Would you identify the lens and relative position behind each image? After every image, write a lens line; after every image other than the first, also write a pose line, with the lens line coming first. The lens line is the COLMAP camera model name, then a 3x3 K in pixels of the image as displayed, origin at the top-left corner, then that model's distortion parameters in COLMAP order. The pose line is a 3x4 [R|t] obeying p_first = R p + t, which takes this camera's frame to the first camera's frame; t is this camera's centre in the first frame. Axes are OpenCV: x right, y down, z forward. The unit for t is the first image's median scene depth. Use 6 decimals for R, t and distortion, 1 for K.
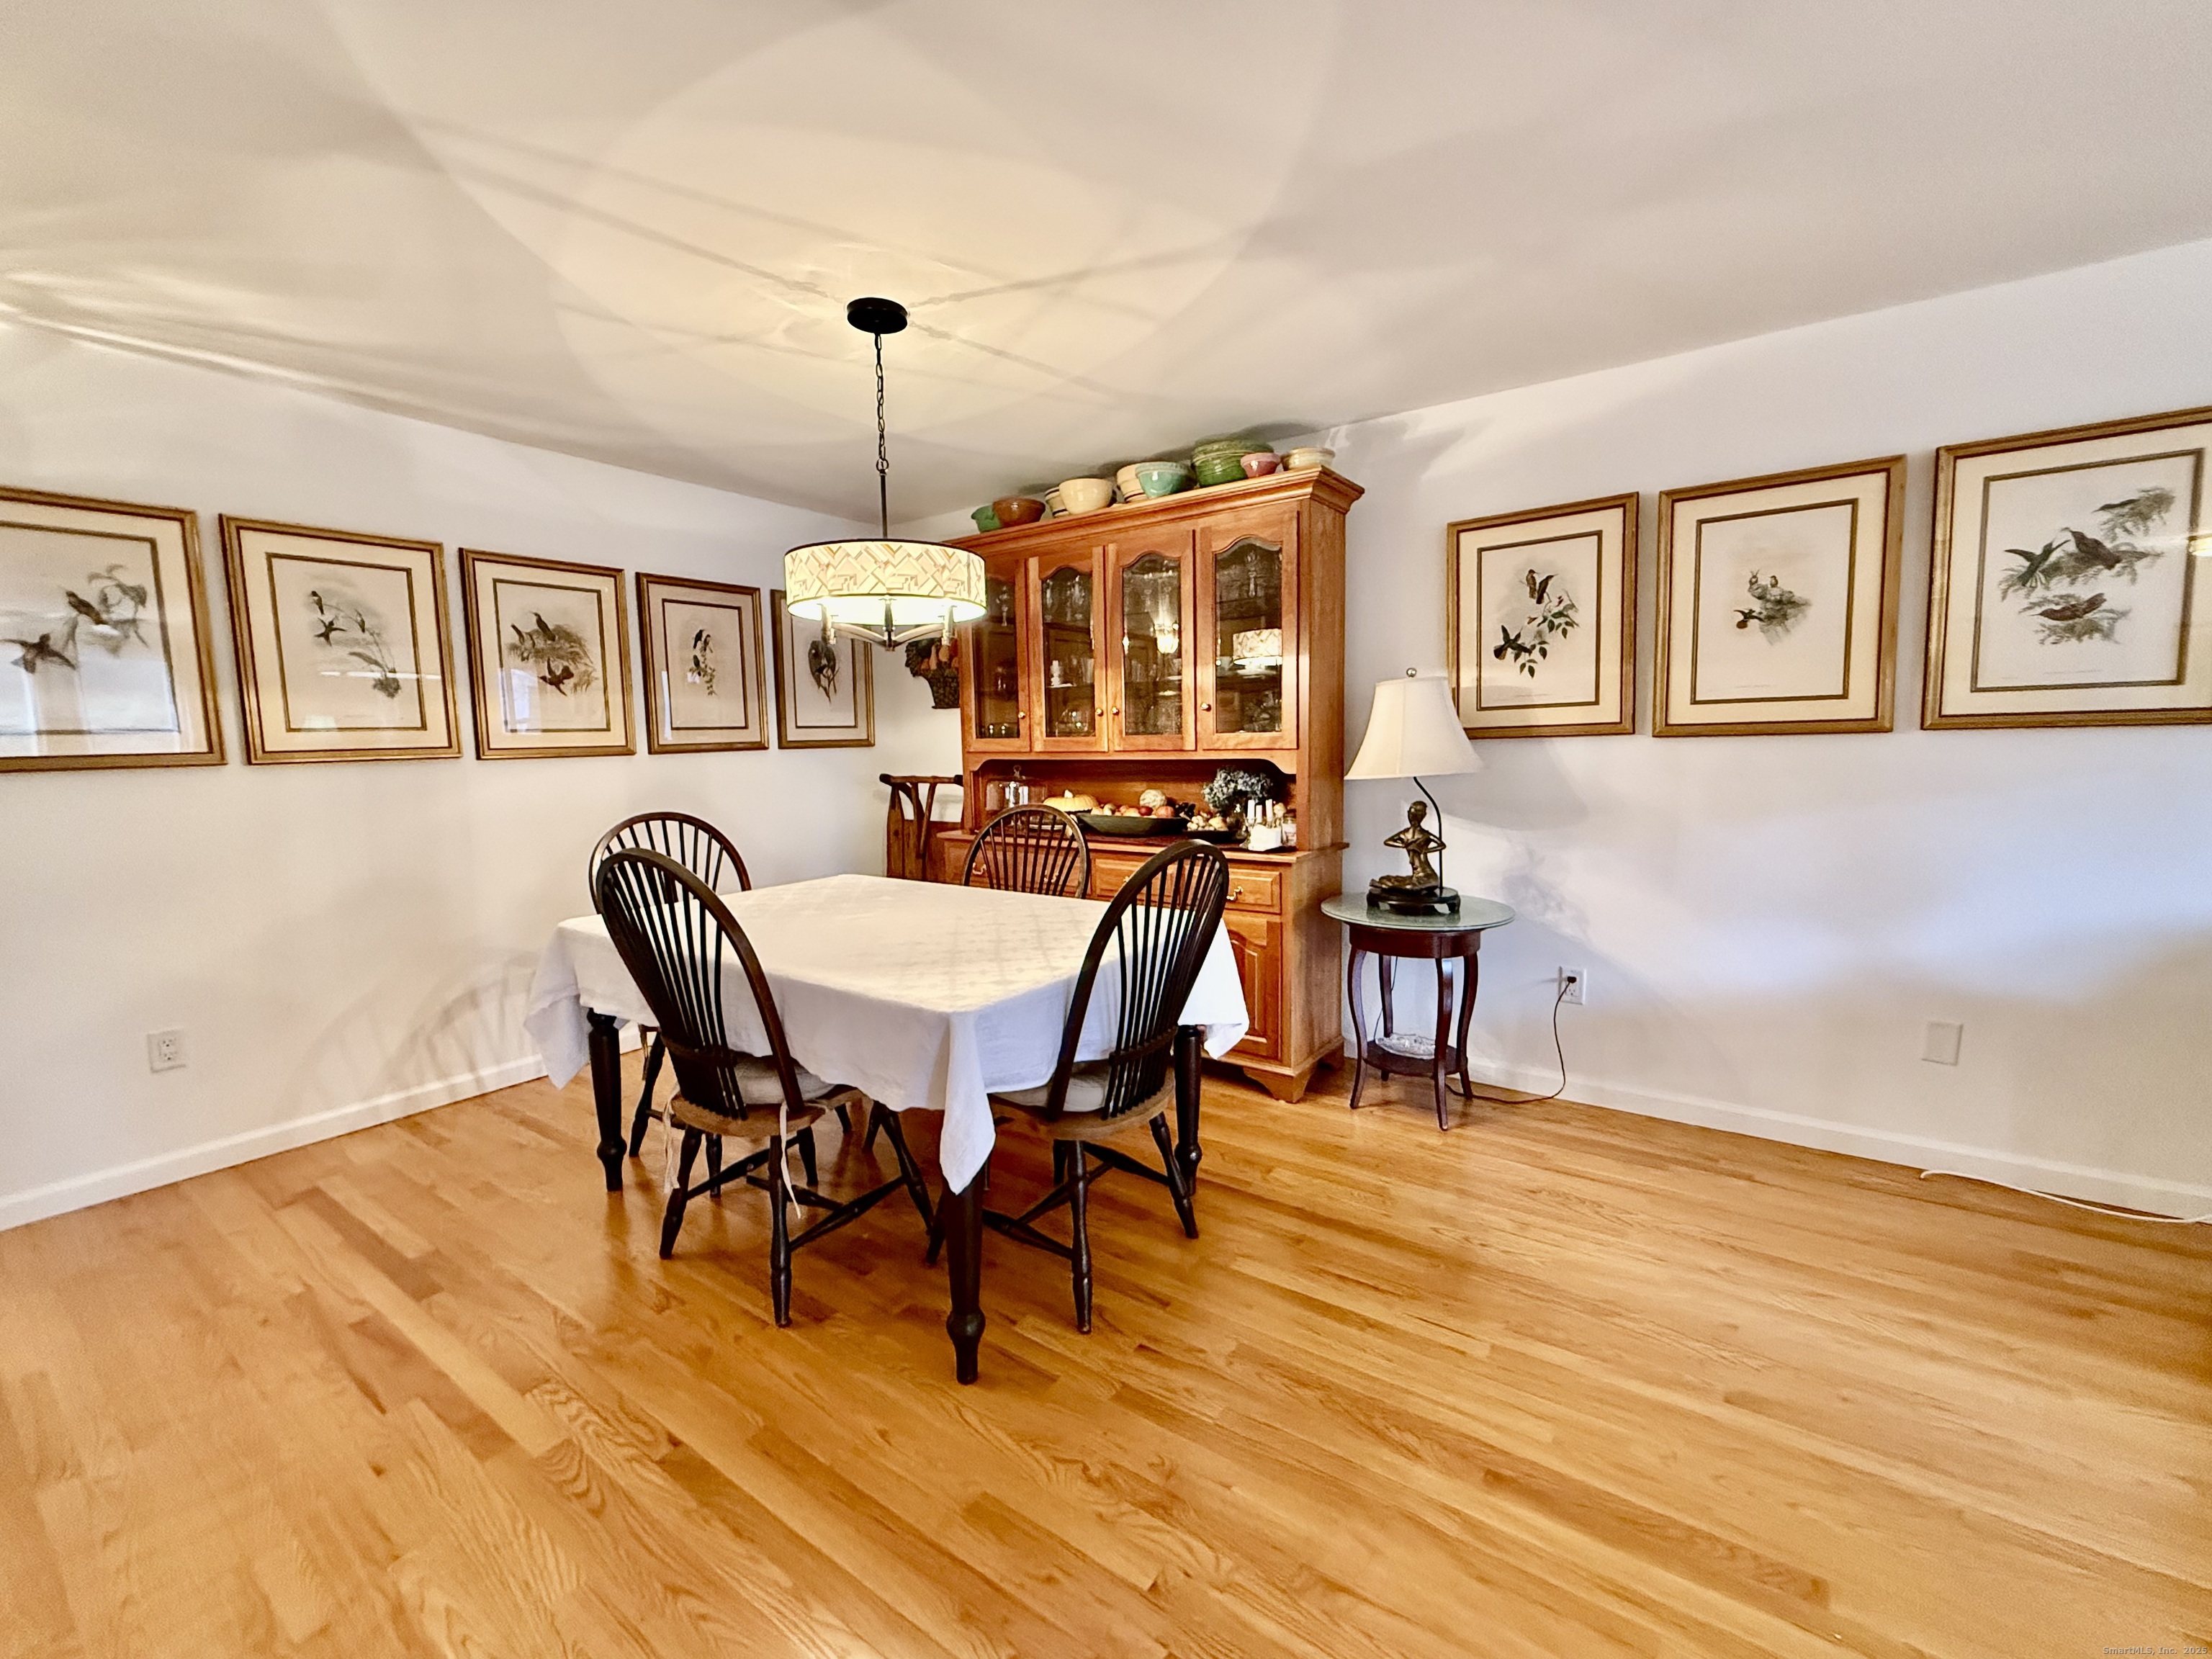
lens RADIAL K [[921.9, 0, 1107.3], [0, 921.9, 823.8], [0, 0, 1]] dist [0.000892, 0.000121]
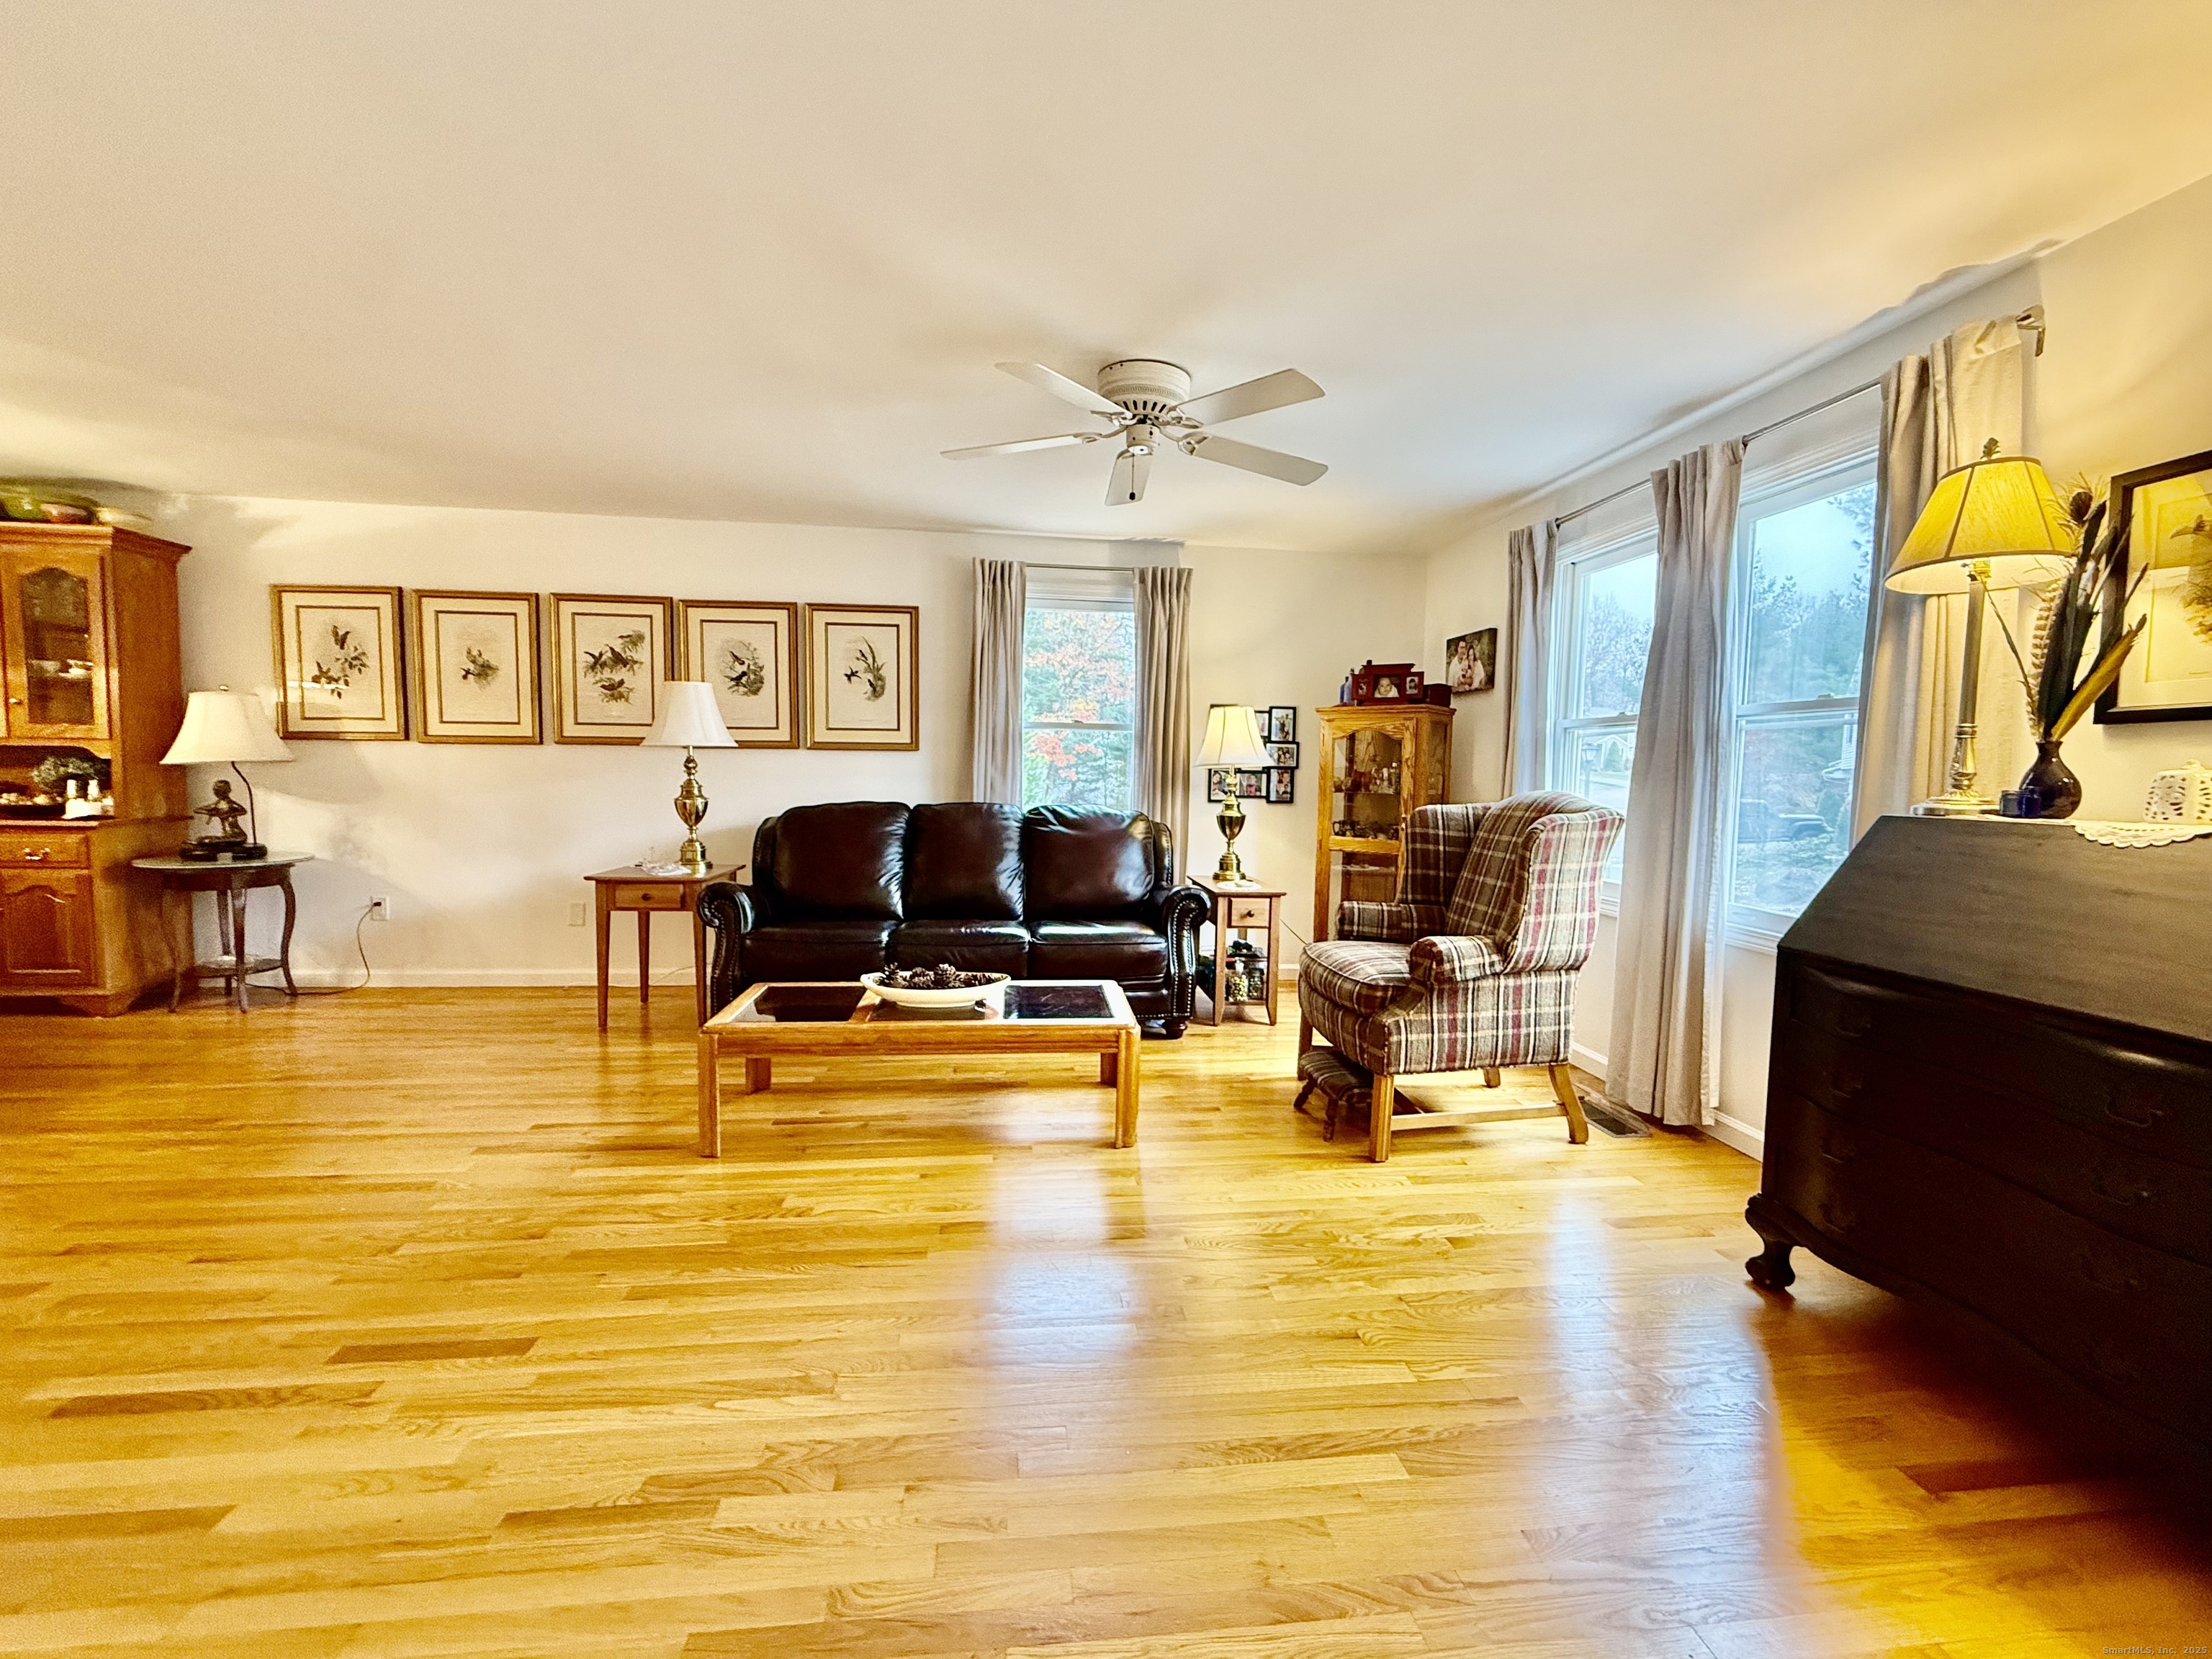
lens RADIAL K [[927.1, 0, 1100.2], [0, 927.1, 822.8], [0, 0, 1]] dist [-0.001413, 0.000202]
pose [[0.744049, -0.006684, 0.668091, 0.382076], [0.025494, 0.999506, -0.018392, 0.096837], [-0.667638, 0.030716, 0.743852, -0.906811]]
